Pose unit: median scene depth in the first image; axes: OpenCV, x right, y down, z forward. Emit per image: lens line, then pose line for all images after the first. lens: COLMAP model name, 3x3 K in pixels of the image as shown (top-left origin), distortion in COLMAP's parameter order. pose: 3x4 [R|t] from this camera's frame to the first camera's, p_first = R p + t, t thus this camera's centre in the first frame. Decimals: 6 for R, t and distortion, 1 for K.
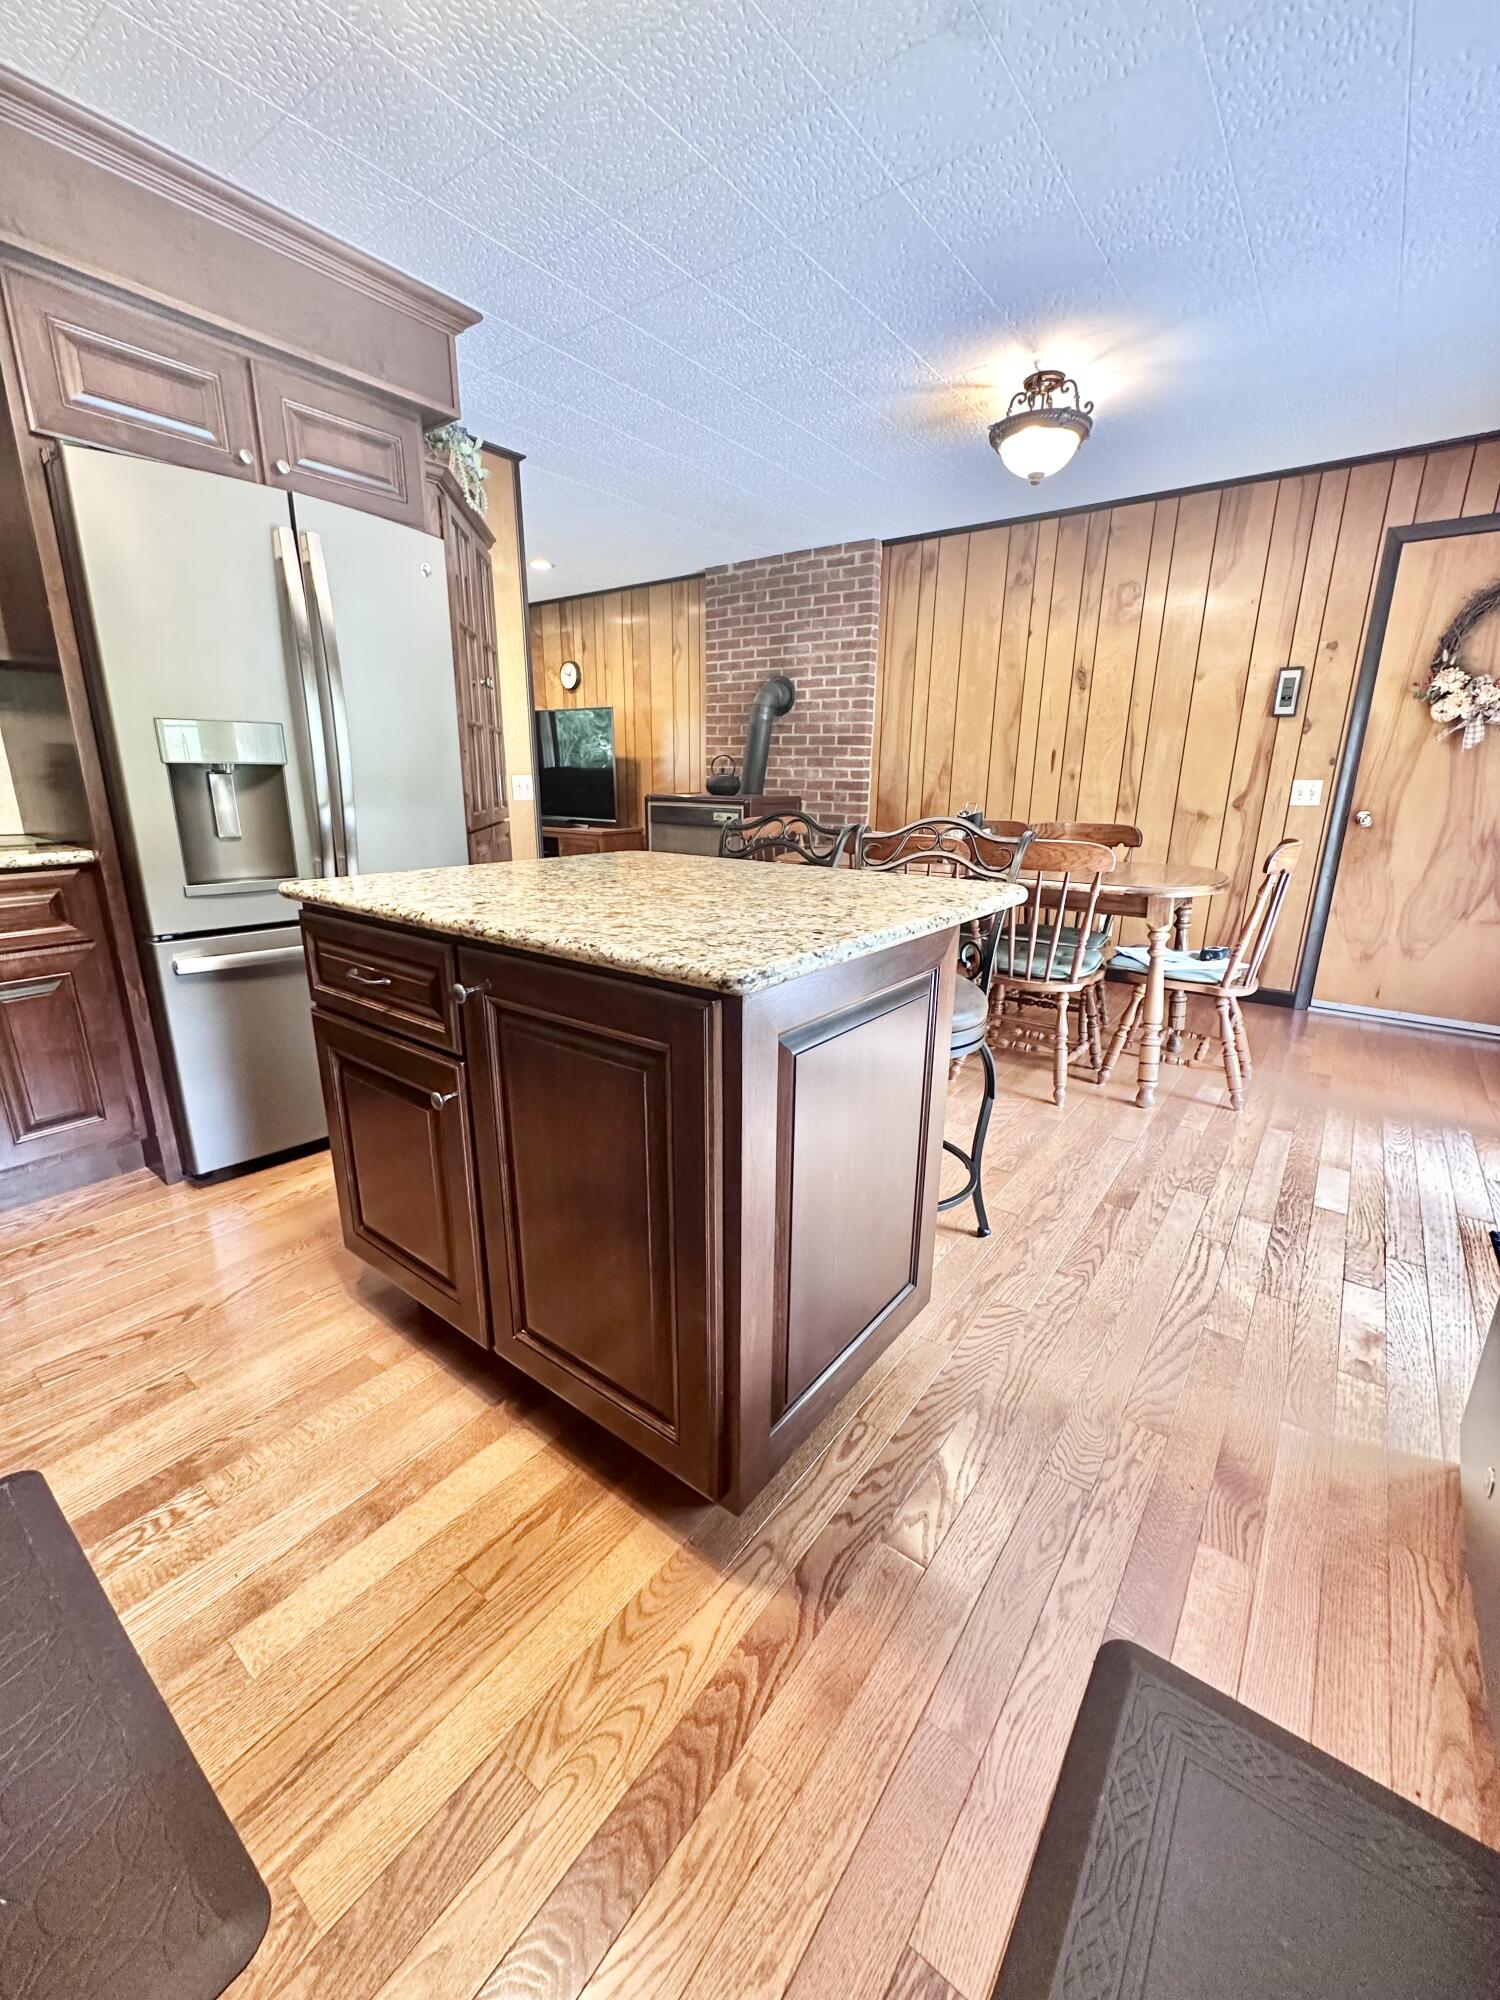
lens RADIAL K [[802.9, 0, 747.0], [0, 802.9, 995.7], [0, 0, 1]] dist [-0.004902, 0.001319]
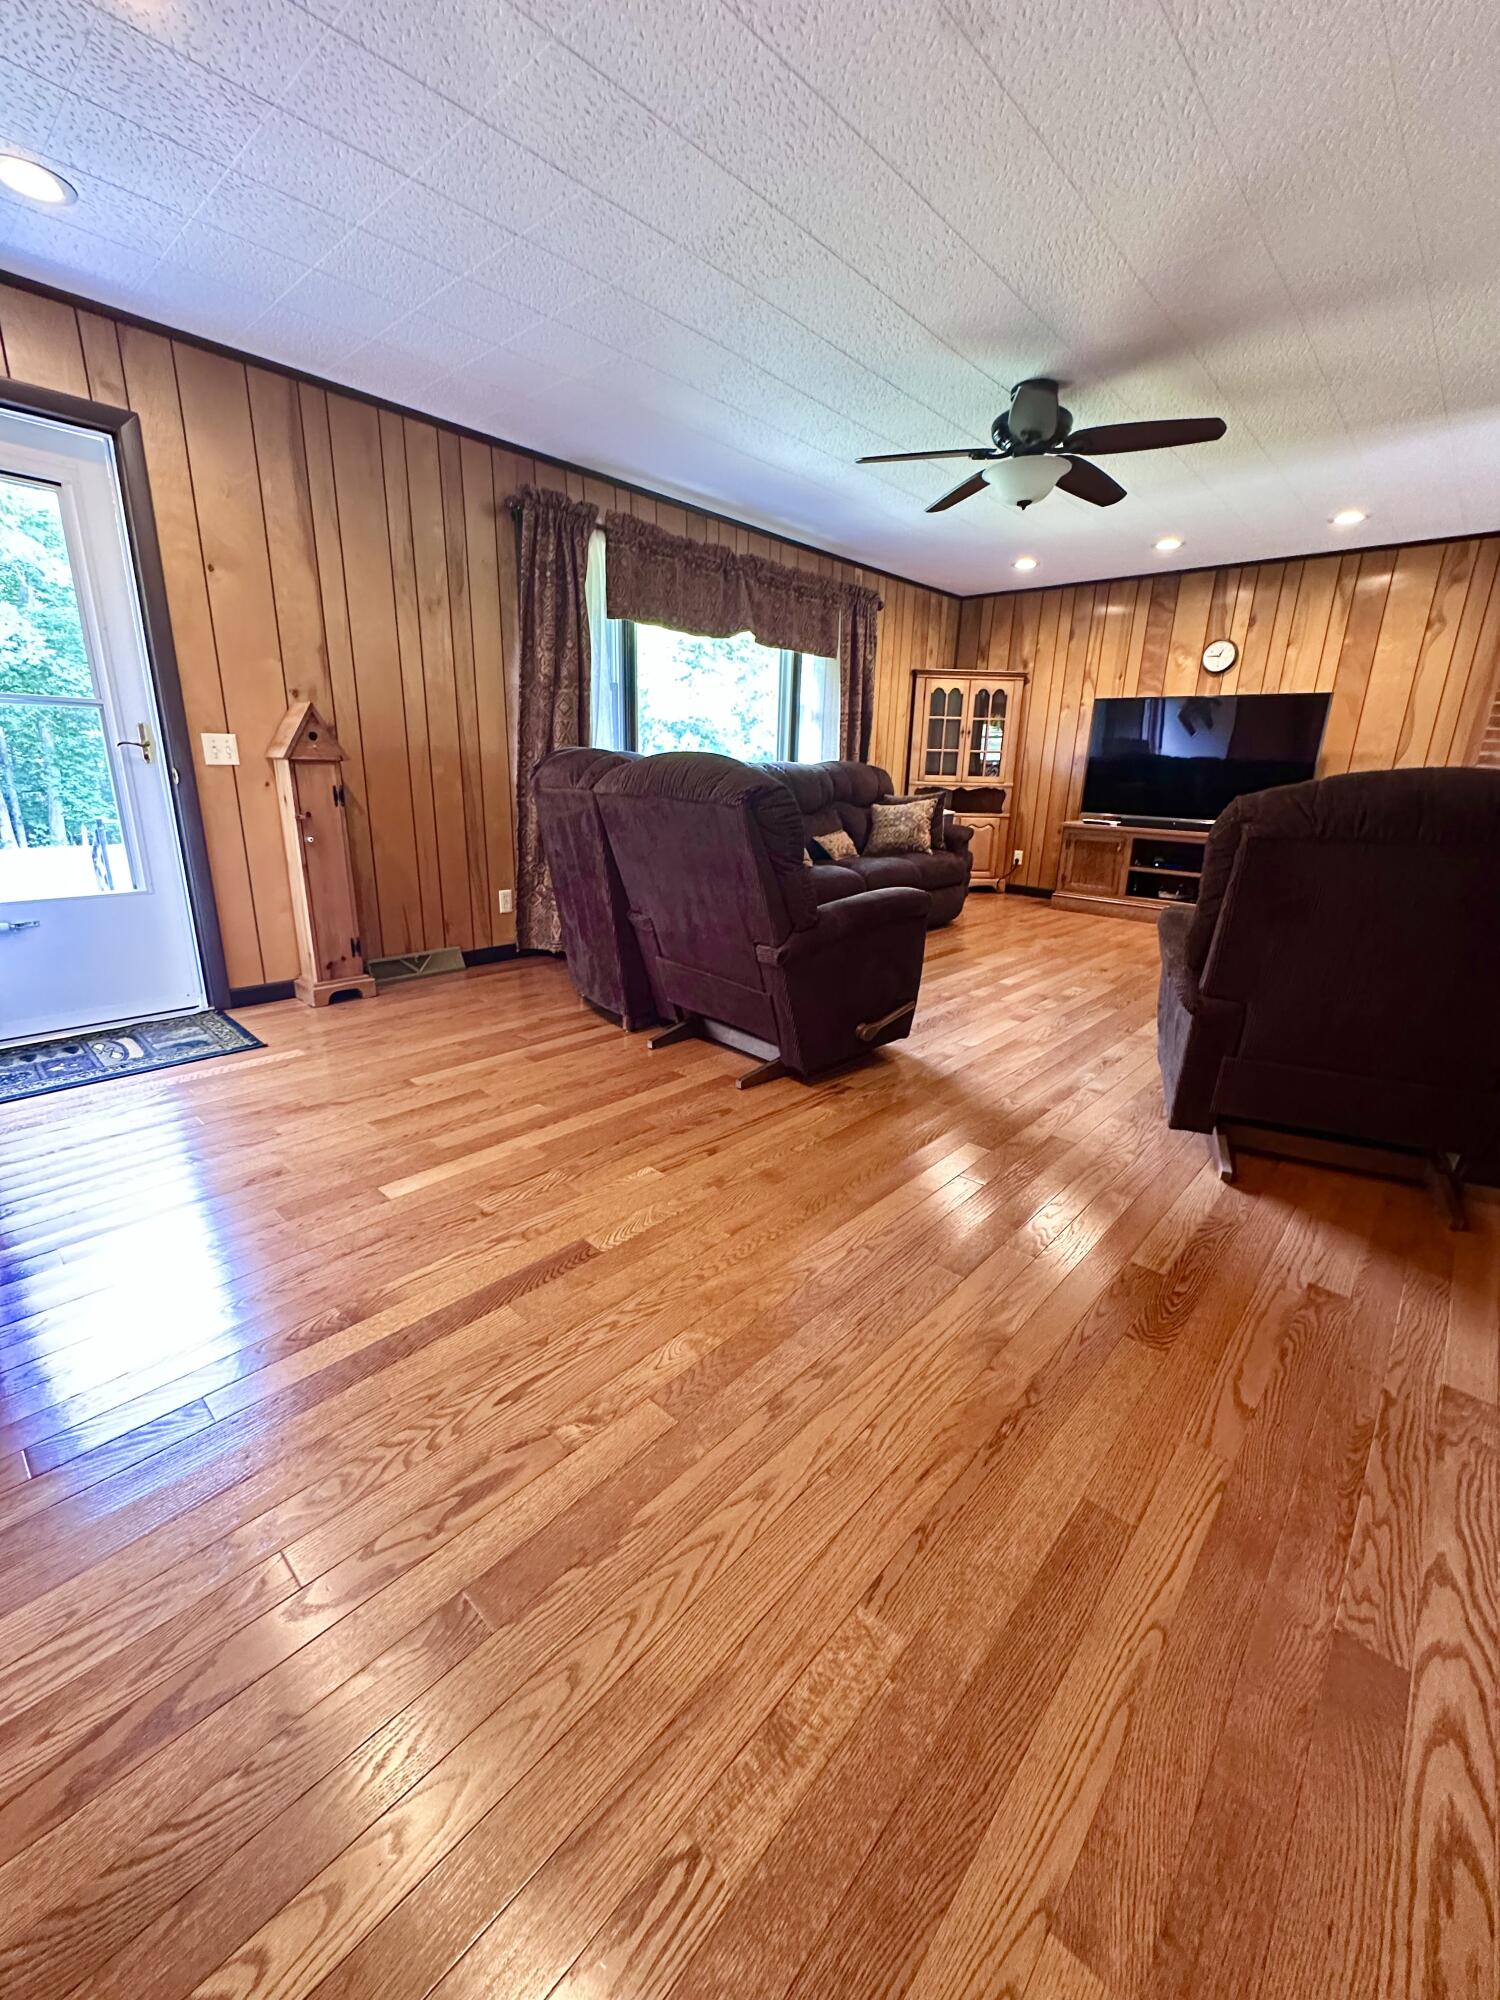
lens RADIAL K [[802.9, 0, 747.0], [0, 802.9, 995.7], [0, 0, 1]] dist [-0.004902, 0.001319]
pose [[0.995708, 0.039198, -0.083838, -2.181234], [-0.038380, 0.999199, 0.011338, -0.089098], [0.084216, -0.008071, 0.996415, 0.340251]]
